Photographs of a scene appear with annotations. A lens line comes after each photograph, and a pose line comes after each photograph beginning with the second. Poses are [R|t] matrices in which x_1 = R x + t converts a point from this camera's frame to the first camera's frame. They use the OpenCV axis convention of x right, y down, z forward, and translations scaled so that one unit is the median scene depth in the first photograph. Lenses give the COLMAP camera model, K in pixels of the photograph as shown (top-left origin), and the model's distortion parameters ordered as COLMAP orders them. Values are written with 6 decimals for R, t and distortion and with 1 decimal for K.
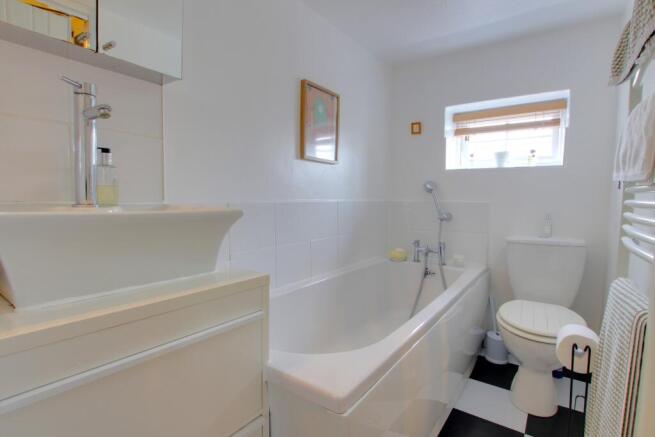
lens RADIAL K [[325.9, 0, 327.5], [0, 325.9, 218.5], [0, 0, 1]] dist [-0.037490, 0.006517]
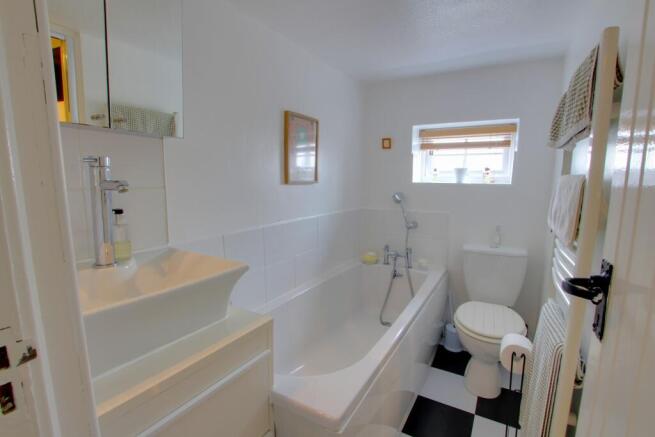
lens RADIAL K [[310.5, 0, 329.7], [0, 310.5, 224.2], [0, 0, 1]] dist [-0.034324, 0.000662]
pose [[0.994916, -0.014779, 0.099621, -0.033873], [0.008007, 0.997651, 0.068036, -0.102511], [-0.100392, -0.066893, 0.992697, -0.050077]]
